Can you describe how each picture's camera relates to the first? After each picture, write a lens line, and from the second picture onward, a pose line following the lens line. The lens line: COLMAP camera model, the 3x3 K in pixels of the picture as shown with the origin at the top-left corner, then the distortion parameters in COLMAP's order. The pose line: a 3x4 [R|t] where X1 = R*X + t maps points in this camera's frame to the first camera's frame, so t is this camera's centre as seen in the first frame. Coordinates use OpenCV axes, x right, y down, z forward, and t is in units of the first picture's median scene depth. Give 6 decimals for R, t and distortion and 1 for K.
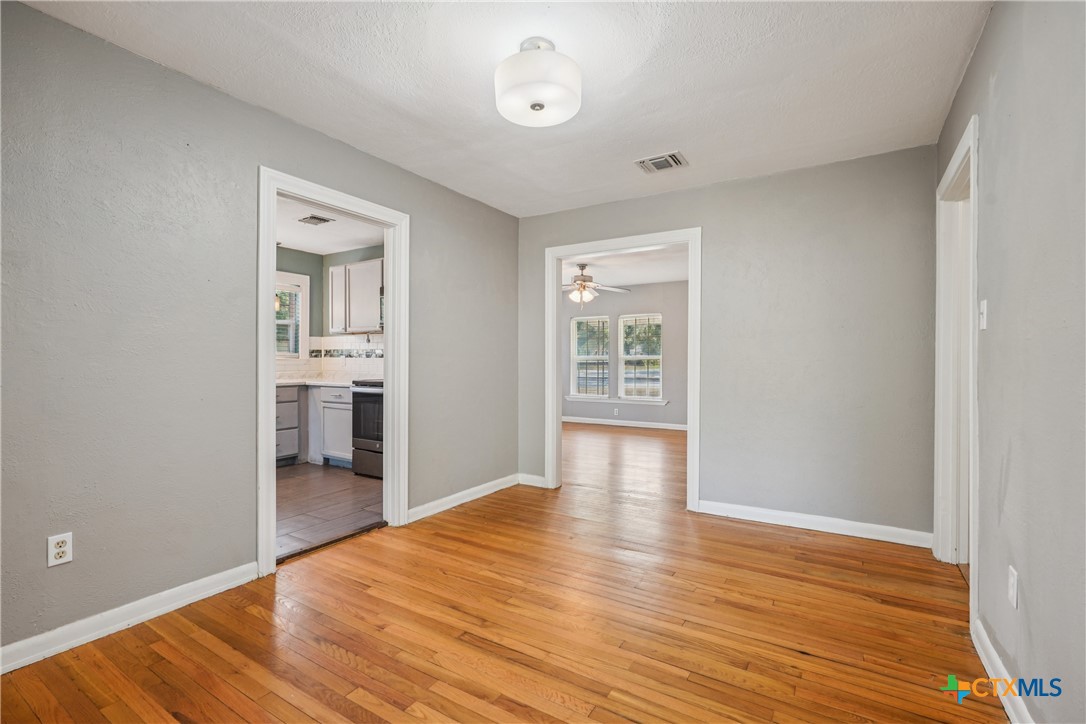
lens RADIAL K [[490.0, 0, 539.2], [0, 490.0, 363.2], [0, 0, 1]] dist [-0.009339, 0.003014]
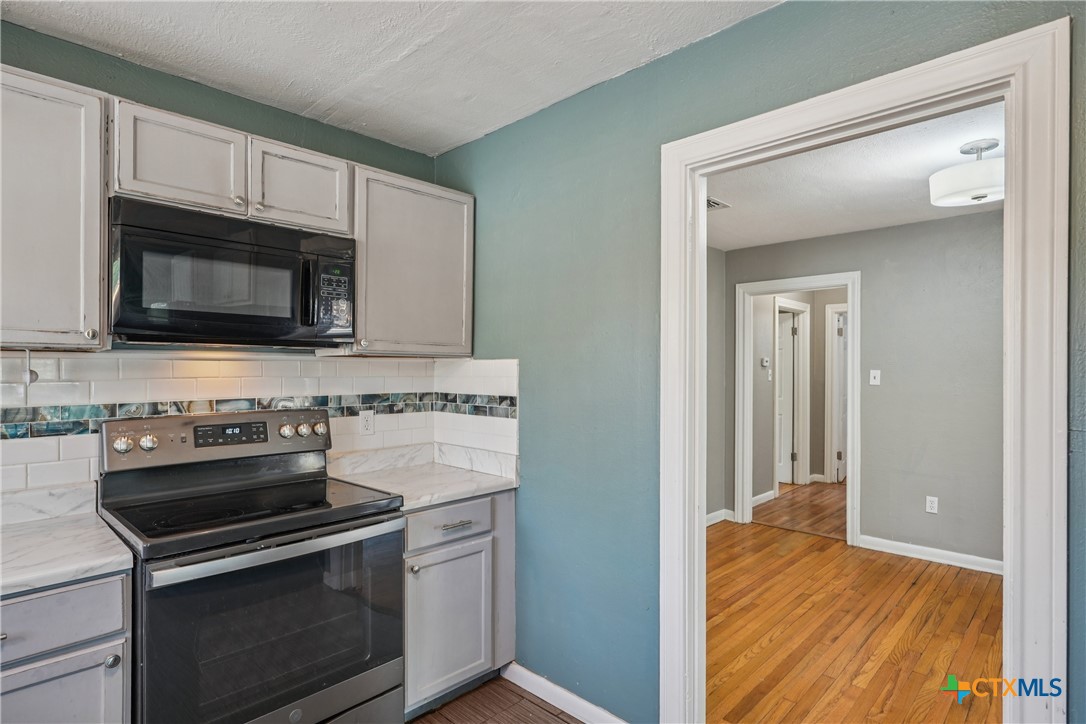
lens RADIAL K [[572.8, 0, 542.2], [0, 572.8, 362.2], [0, 0, 1]] dist [-0.000421, 0.000314]
pose [[0.201143, 0.004655, 0.979551, -1.126609], [0.000472, 0.999988, -0.004849, -0.104841], [-0.979562, 0.001437, 0.201138, 1.282276]]
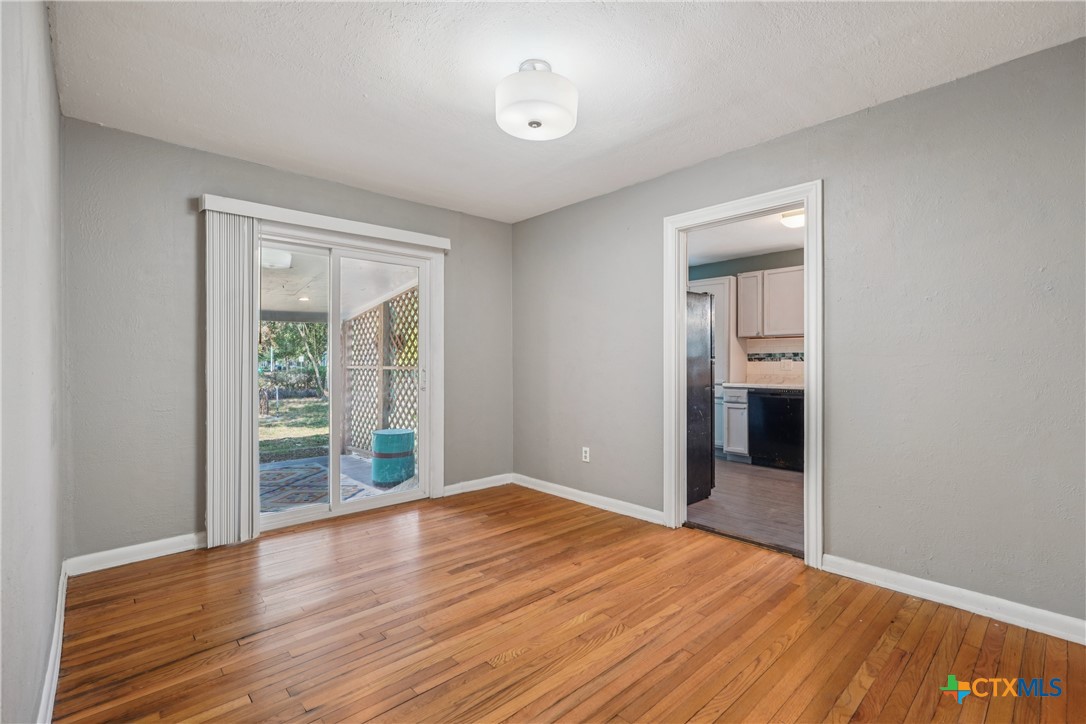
lens RADIAL K [[490.0, 0, 548.4], [0, 490.0, 361.0], [0, 0, 1]] dist [-0.009339, 0.003014]
pose [[-0.253241, -0.006178, -0.967384, 0.757294], [-0.004149, 0.999977, -0.005300, -0.003019], [0.967394, 0.002671, -0.253261, 0.965982]]
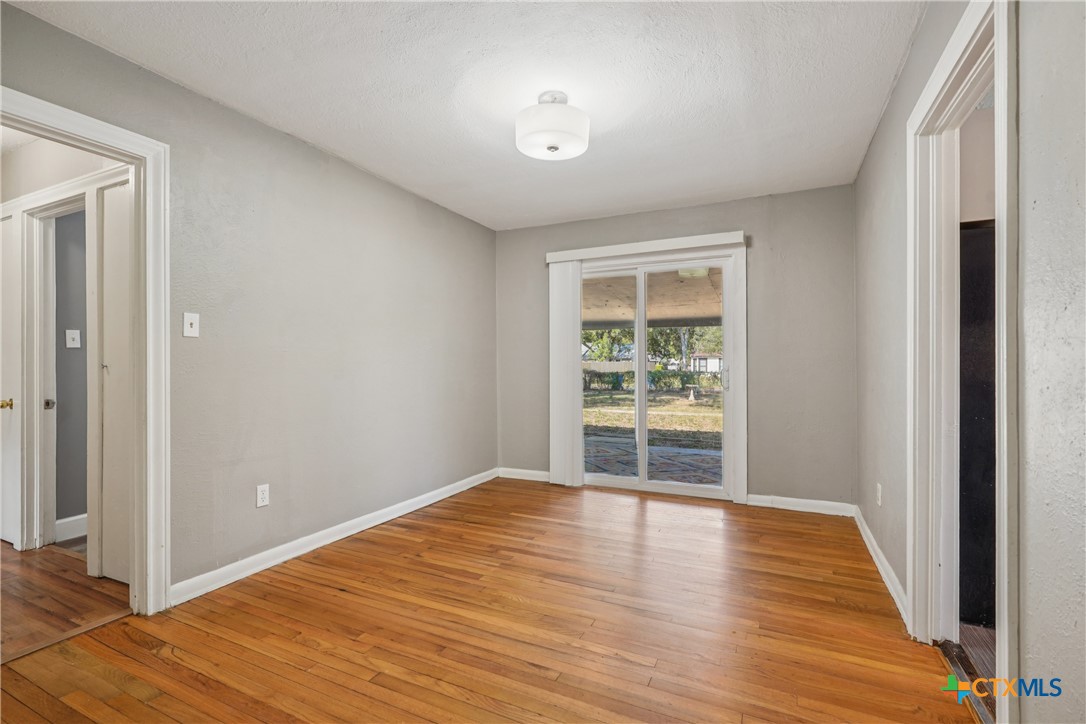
lens RADIAL K [[490.0, 0, 546.1], [0, 490.0, 363.7], [0, 0, 1]] dist [-0.009339, 0.003014]
pose [[-0.992760, -0.001001, -0.120112, 0.115459], [-0.001315, 0.999996, 0.002536, -0.003454], [0.120109, 0.002675, -0.992757, 1.622696]]
